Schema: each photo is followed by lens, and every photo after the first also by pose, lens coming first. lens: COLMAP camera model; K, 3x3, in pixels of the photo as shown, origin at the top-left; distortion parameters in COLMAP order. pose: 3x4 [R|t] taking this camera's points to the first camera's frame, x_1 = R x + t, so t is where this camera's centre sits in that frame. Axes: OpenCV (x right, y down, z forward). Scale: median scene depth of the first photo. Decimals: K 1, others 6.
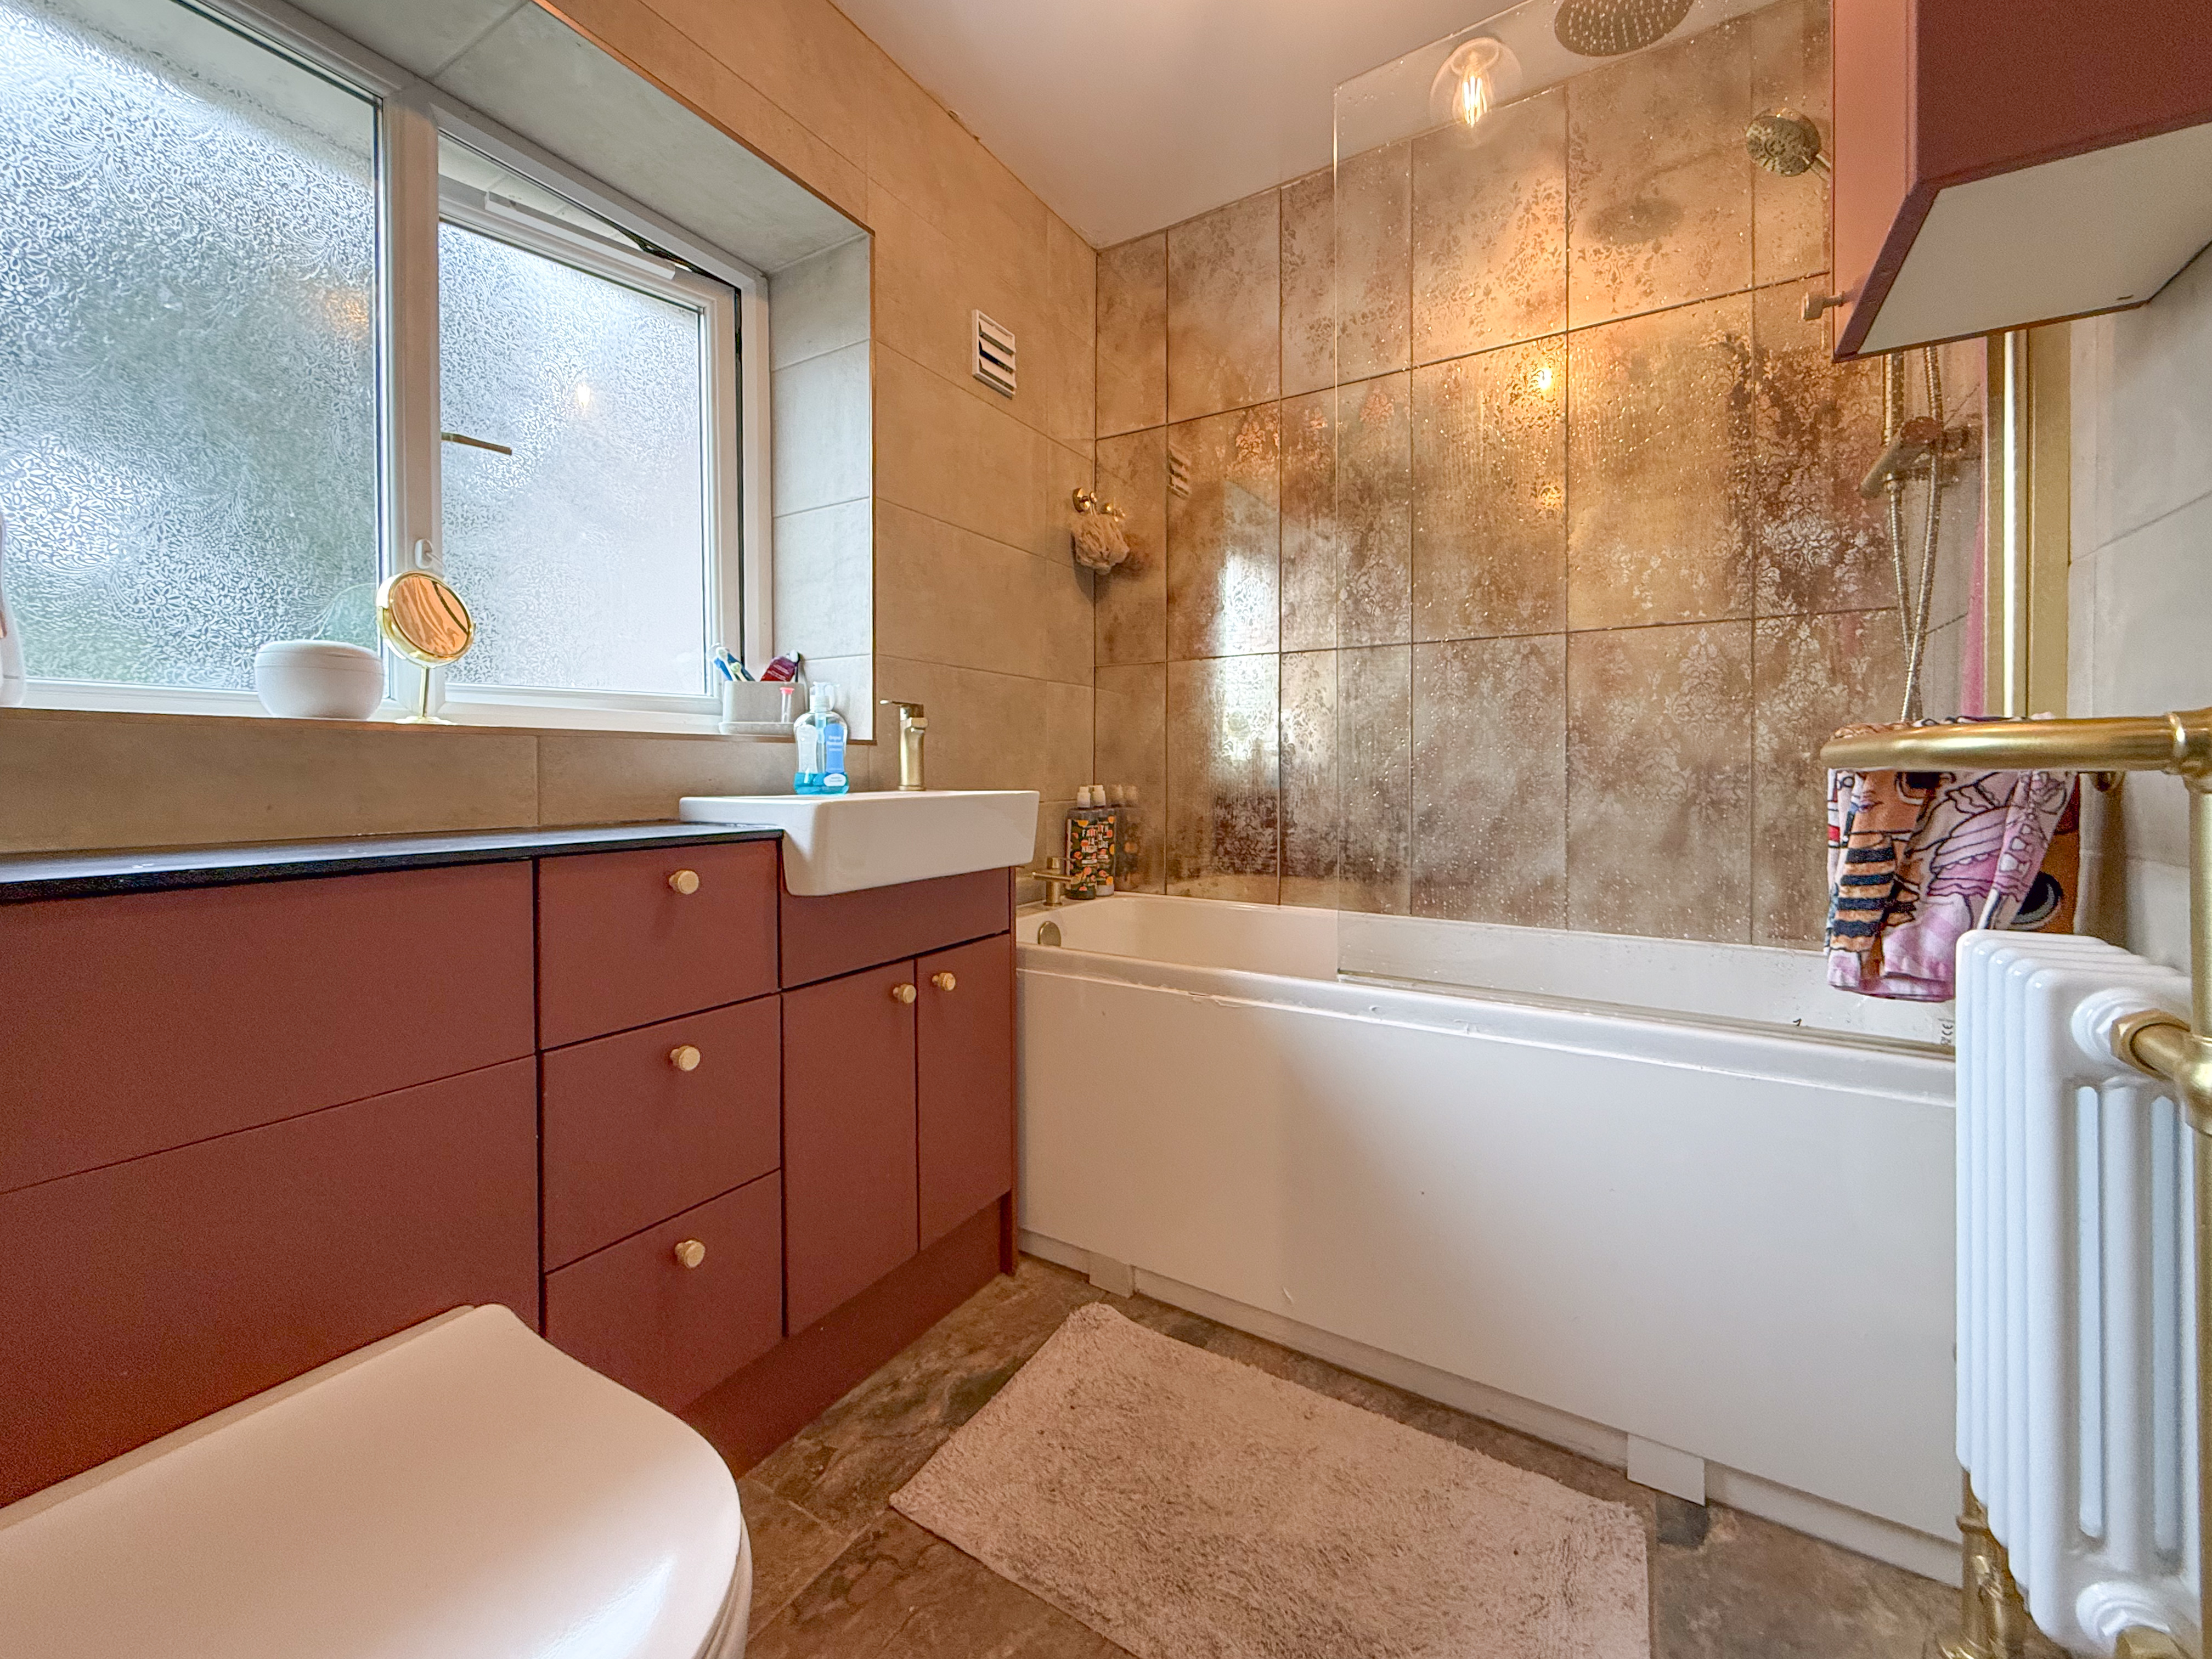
lens RADIAL K [[887.5, 0, 1075.8], [0, 887.5, 759.5], [0, 0, 1]] dist [-0.000558, -0.000242]
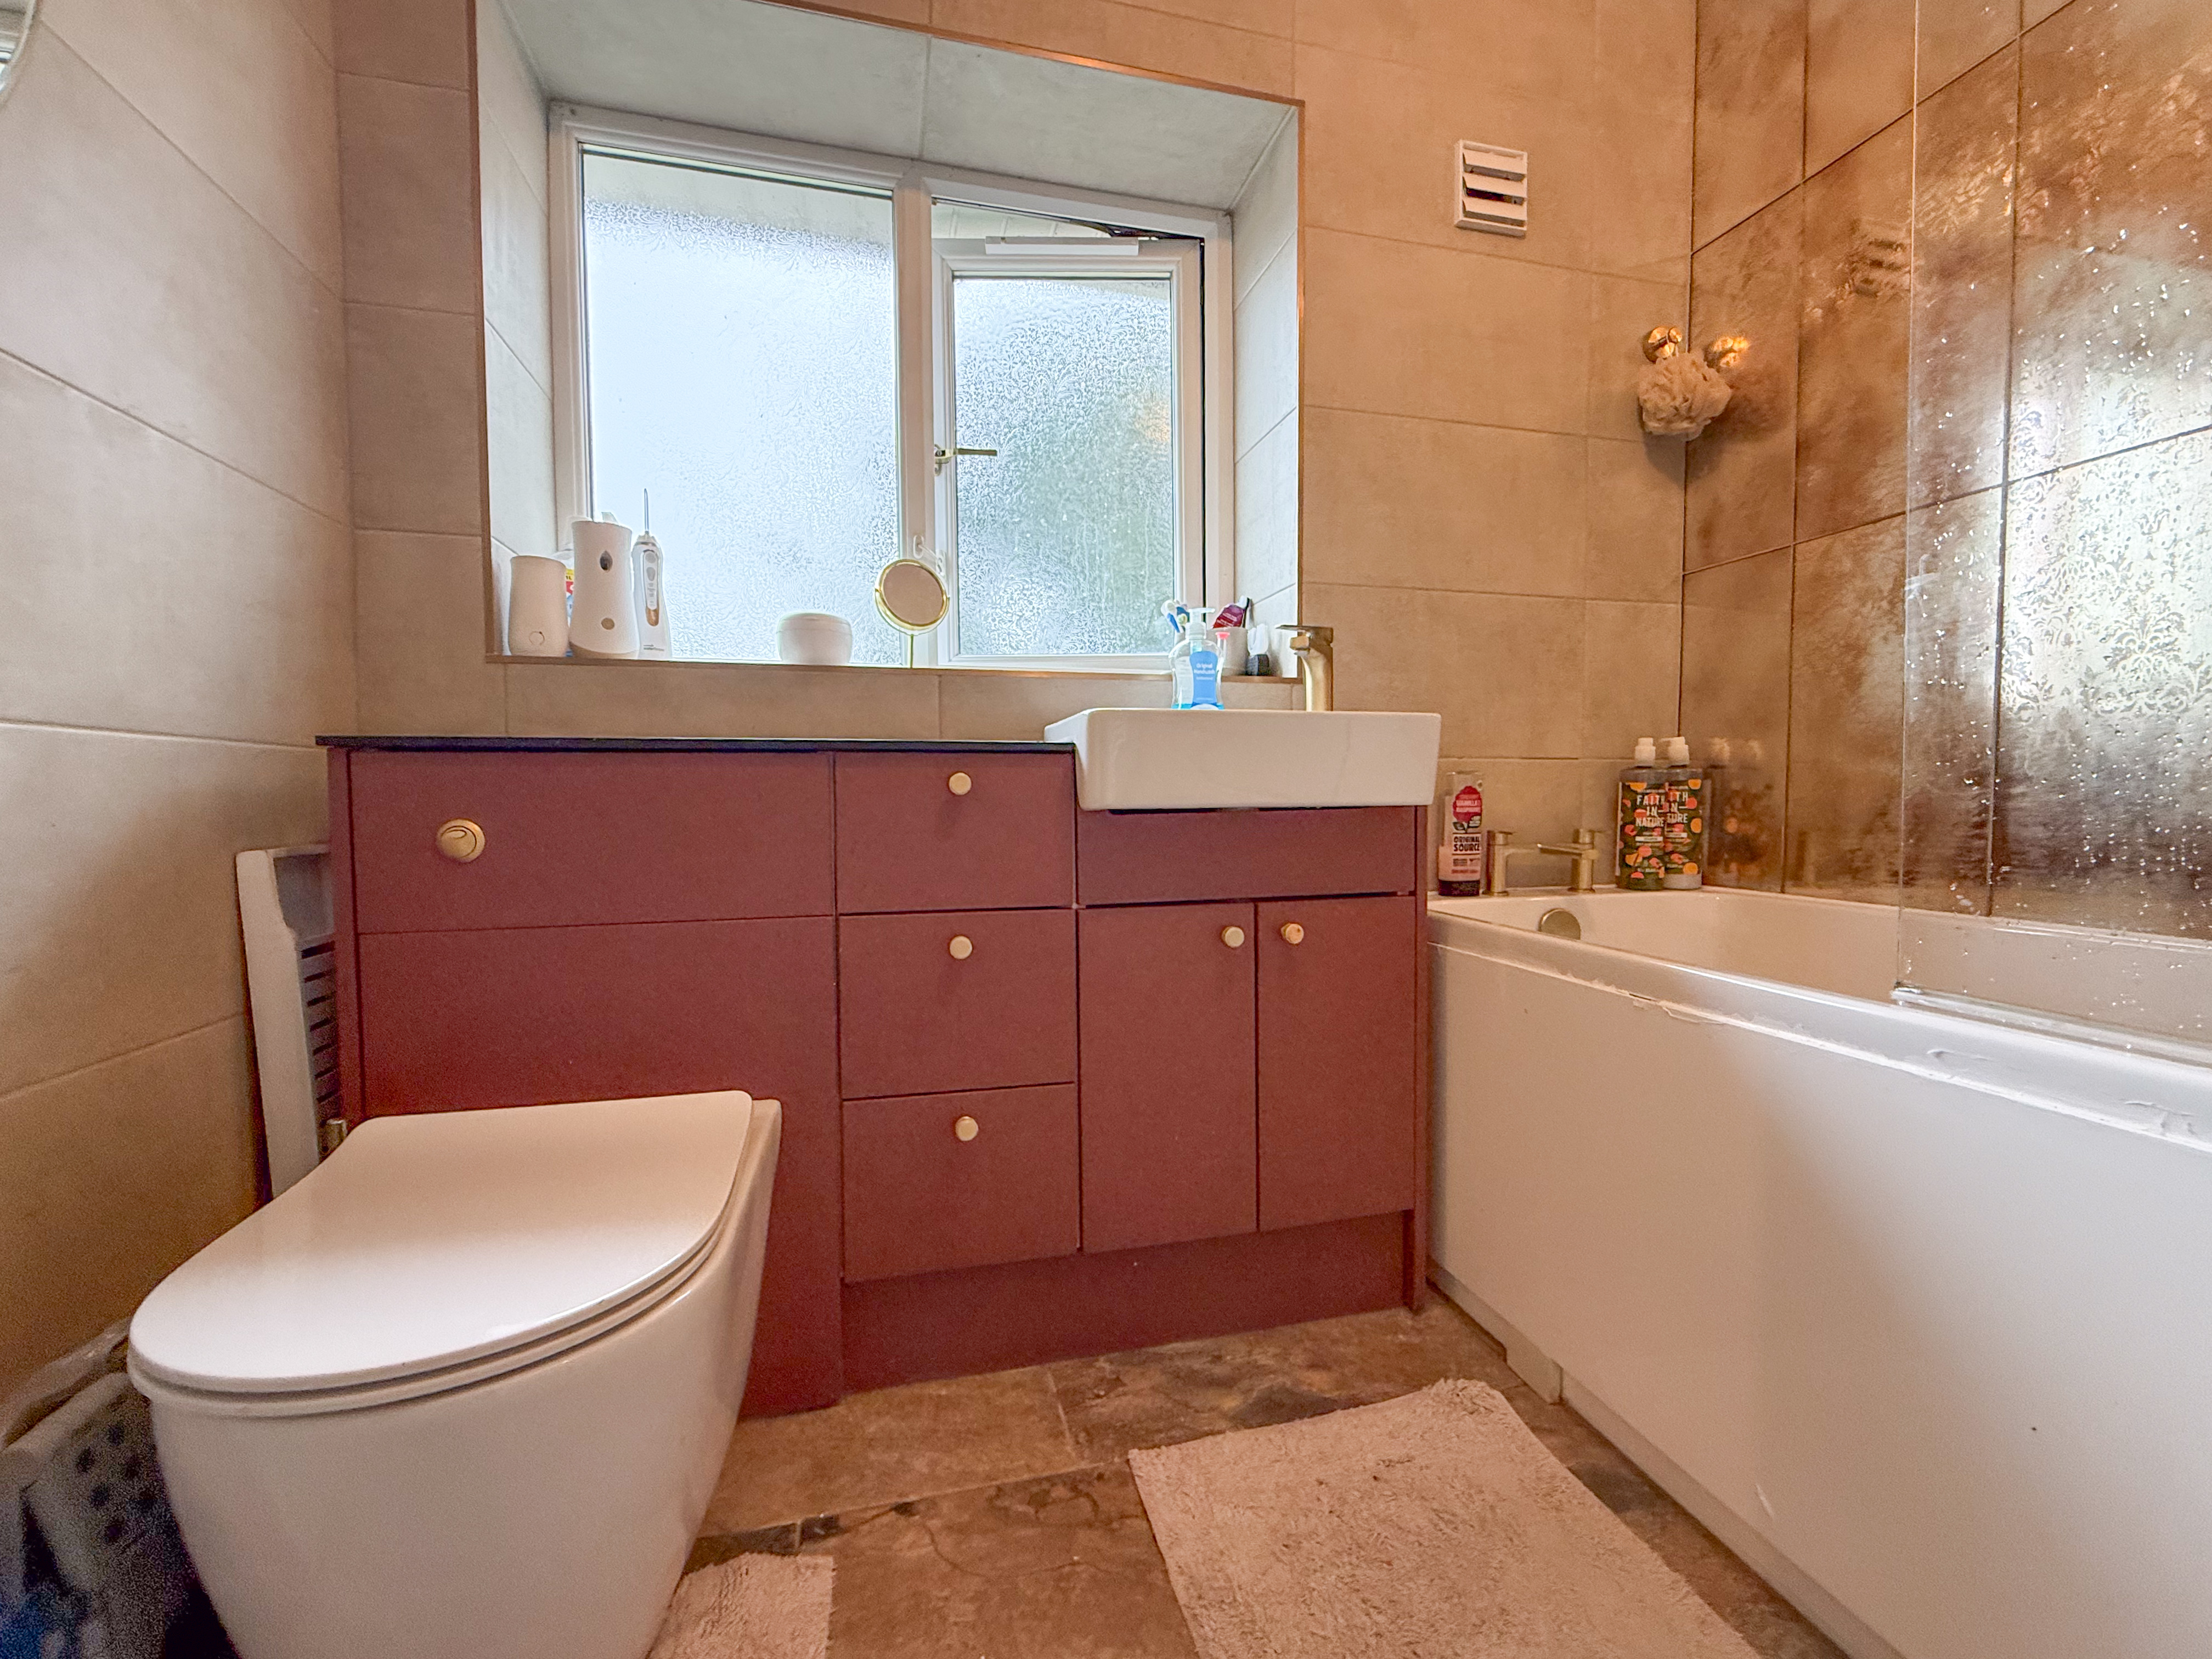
lens RADIAL K [[891.4, 0, 1094.4], [0, 891.4, 811.5], [0, 0, 1]] dist [-0.000375, -0.000308]
pose [[0.722809, 0.012059, -0.690943, 0.214017], [0.012063, 0.999475, 0.030064, 0.071972], [0.690943, -0.030065, 0.722284, 0.171282]]
